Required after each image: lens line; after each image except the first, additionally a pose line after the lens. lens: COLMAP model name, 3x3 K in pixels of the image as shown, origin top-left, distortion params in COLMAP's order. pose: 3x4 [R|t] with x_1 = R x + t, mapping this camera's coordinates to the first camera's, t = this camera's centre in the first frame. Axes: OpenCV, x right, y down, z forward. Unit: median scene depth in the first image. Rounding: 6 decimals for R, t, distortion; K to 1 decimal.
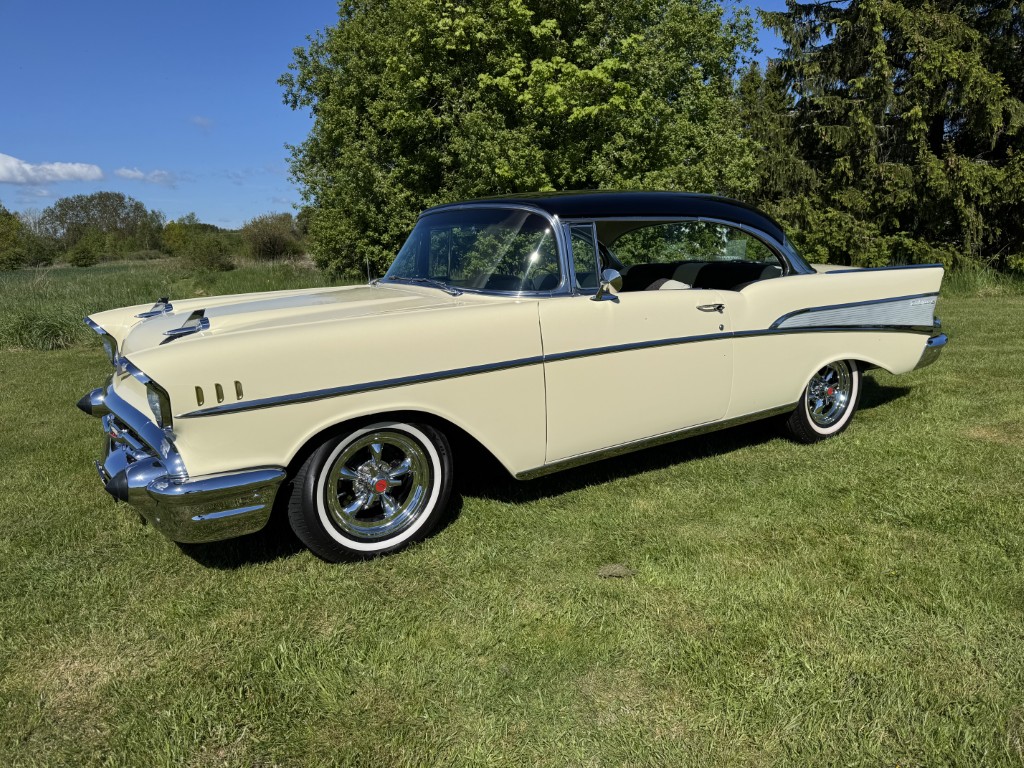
lens RADIAL K [[725.0, 0, 513.8], [0, 725.0, 390.8], [0, 0, 1]] dist [0.006057, -0.004669]
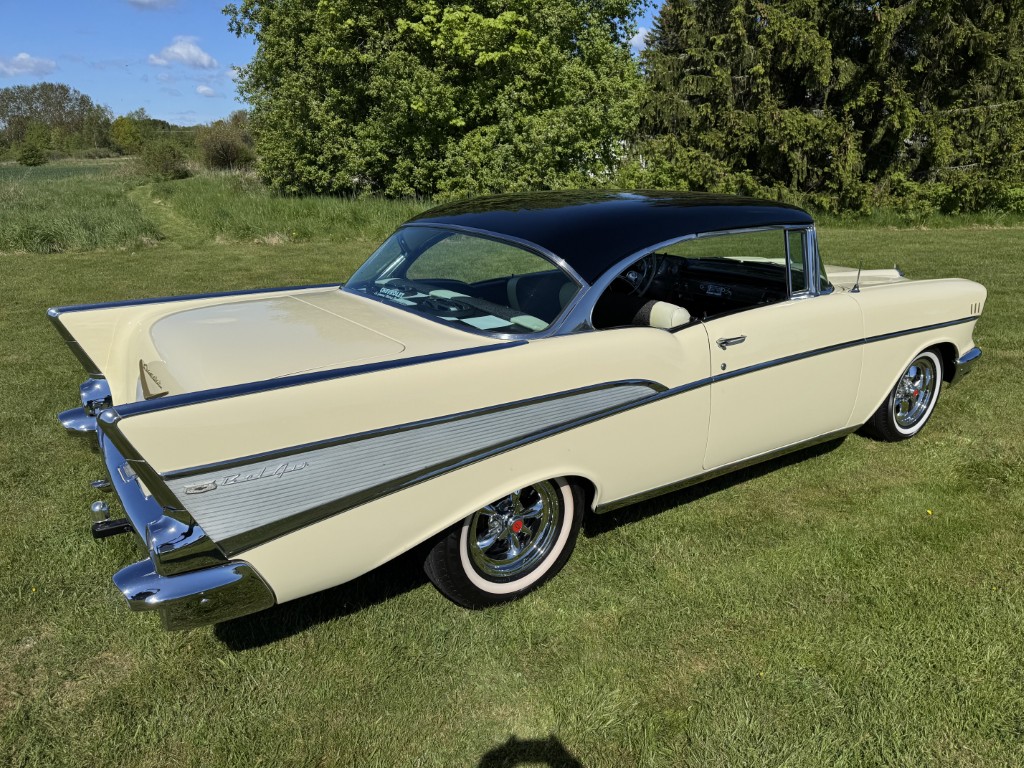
lens RADIAL K [[742.2, 0, 512.0], [0, 742.2, 384.0], [0, 0, 1]] dist [0.025239, 0.002045]
pose [[0.999093, 0.019547, 0.037820, 0.095810], [-0.023407, 0.994253, 0.104470, 0.014933], [-0.035560, -0.105261, 0.993809, -0.245597]]
